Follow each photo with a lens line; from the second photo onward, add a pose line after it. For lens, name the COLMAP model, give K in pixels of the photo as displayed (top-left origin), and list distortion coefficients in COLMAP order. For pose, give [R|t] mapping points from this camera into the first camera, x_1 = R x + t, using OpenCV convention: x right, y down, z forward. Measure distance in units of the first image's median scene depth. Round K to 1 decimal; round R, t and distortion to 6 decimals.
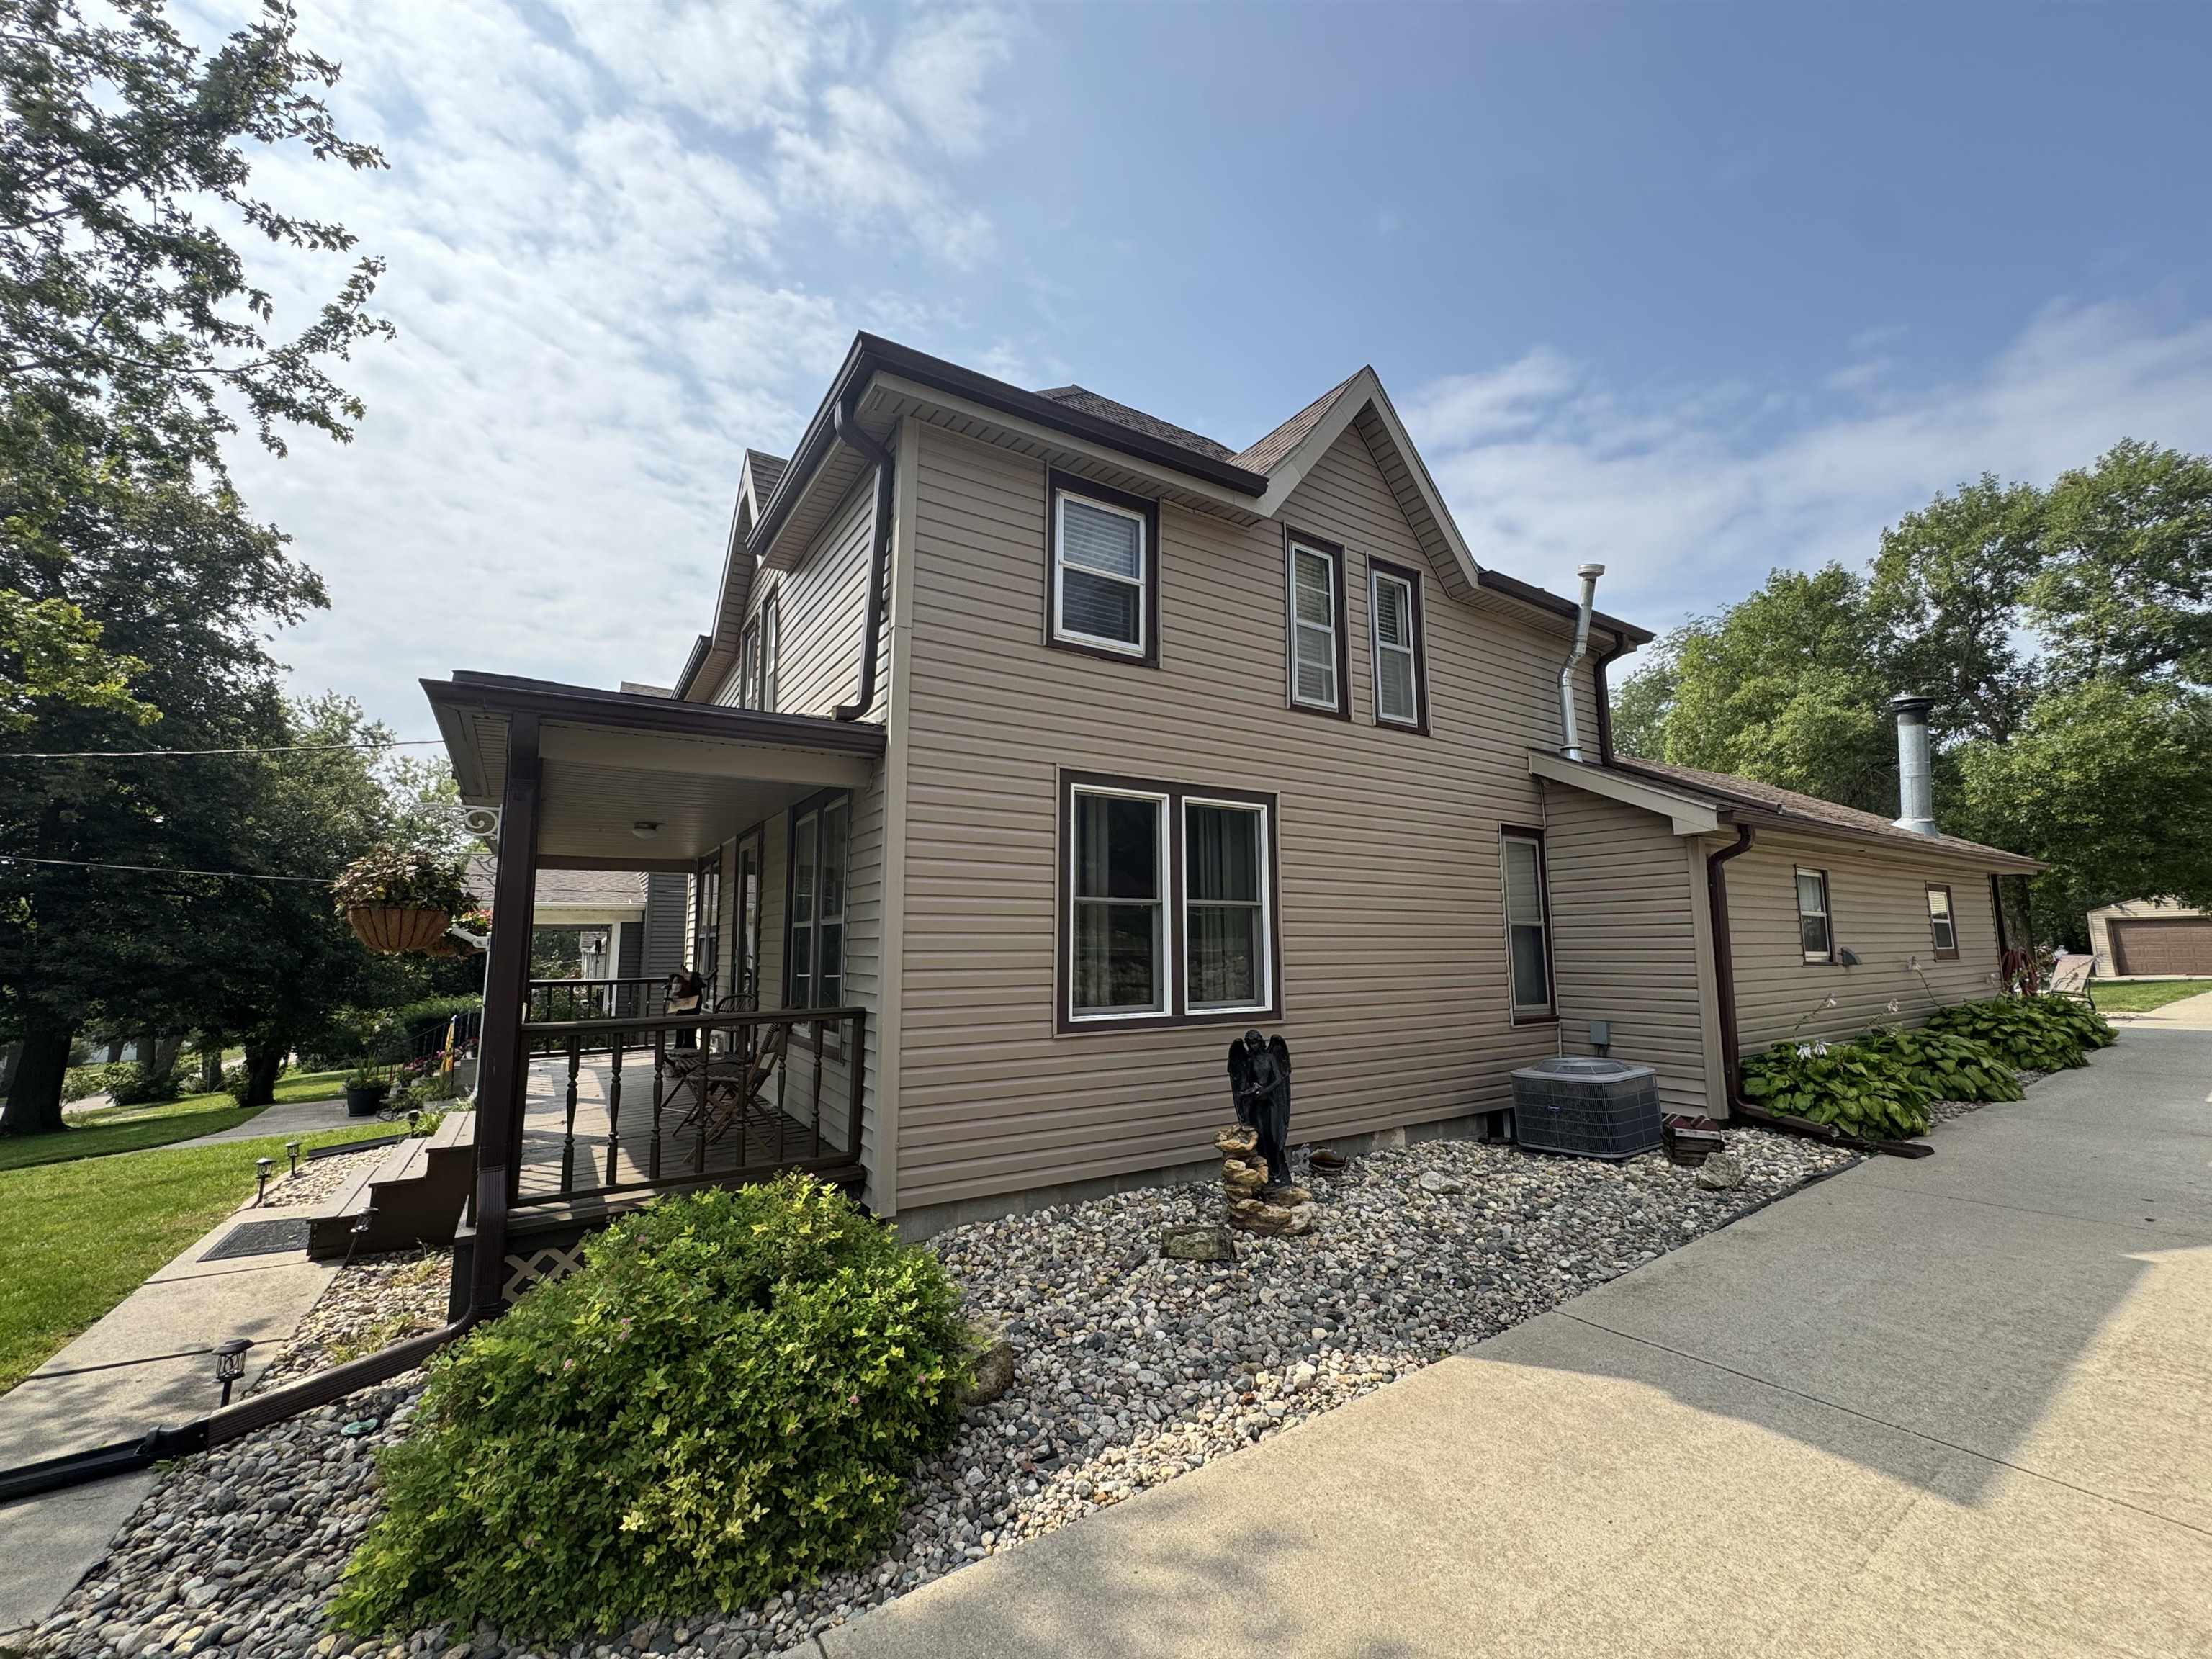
lens RADIAL K [[879.7, 0, 1111.0], [0, 879.7, 837.9], [0, 0, 1]] dist [0.000125, -0.000403]
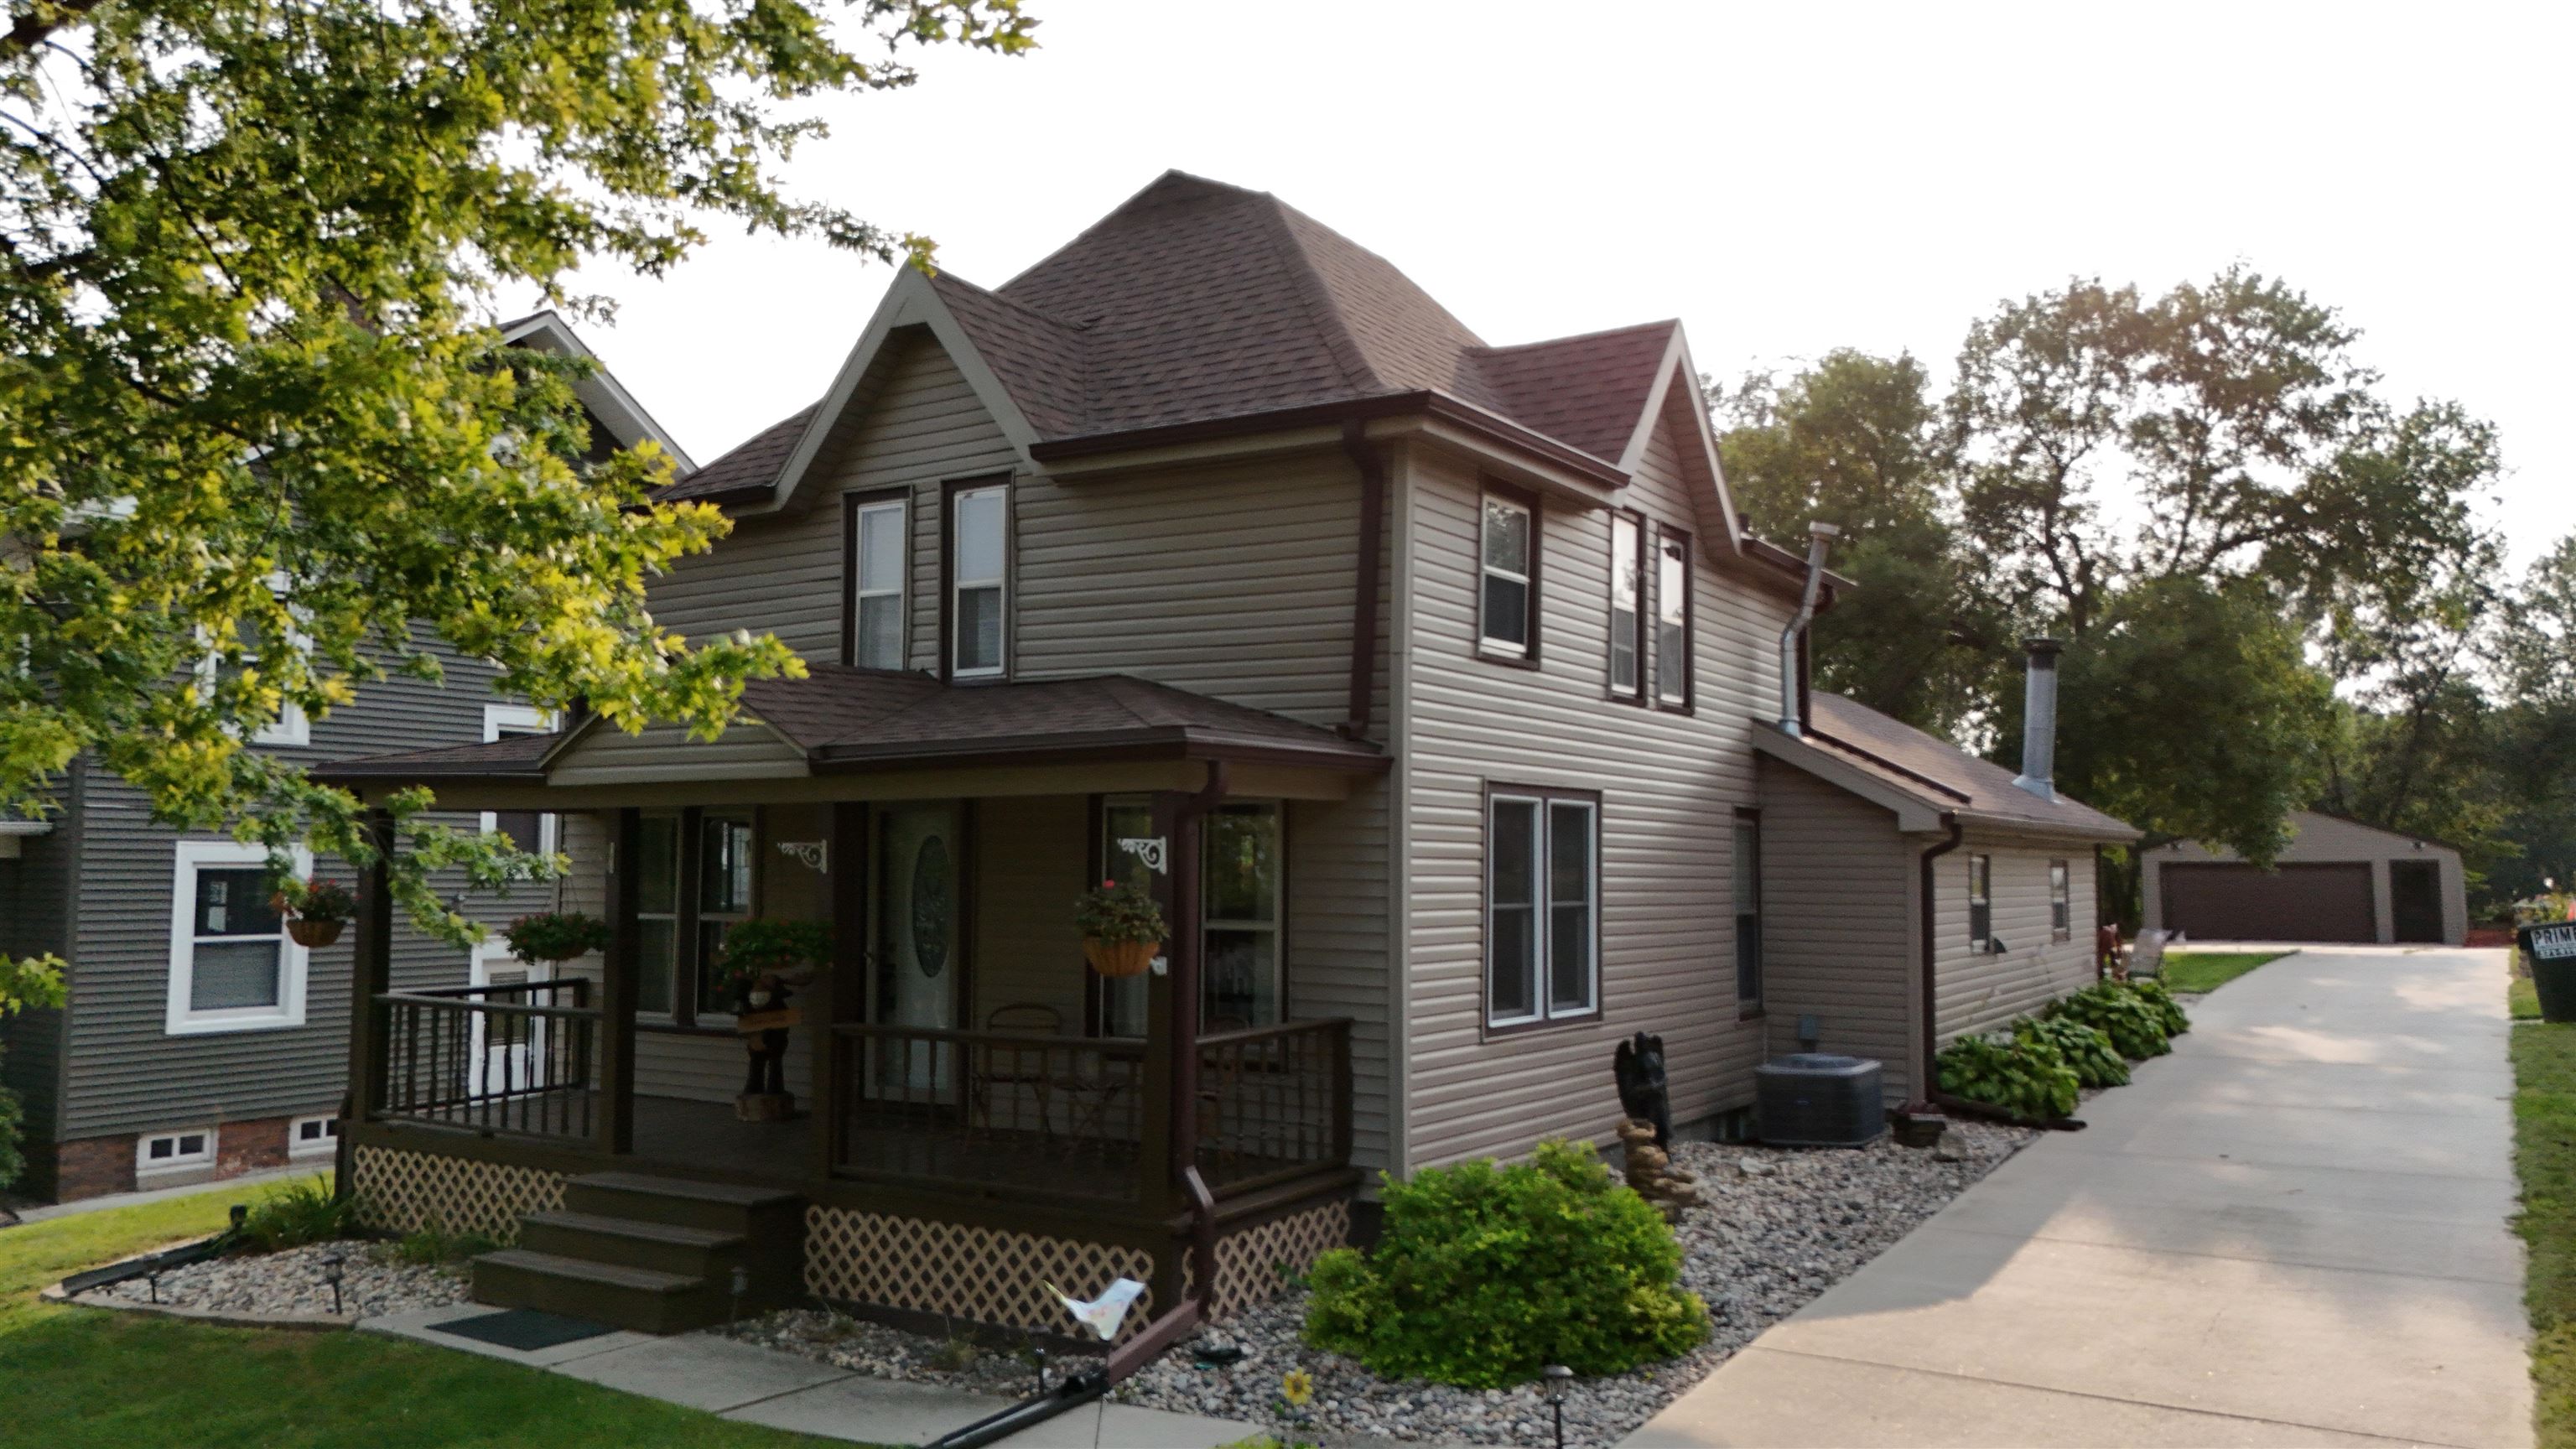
lens RADIAL K [[1879.4, 0, 1282.4], [0, 1879.4, 722.8], [0, 0, 1]] dist [0.035339, 0.000829]
pose [[0.913091, 0.043653, 0.405413, -0.866018], [-0.062001, 0.997556, 0.032229, -0.149438], [-0.403015, -0.054564, 0.913565, -0.665162]]
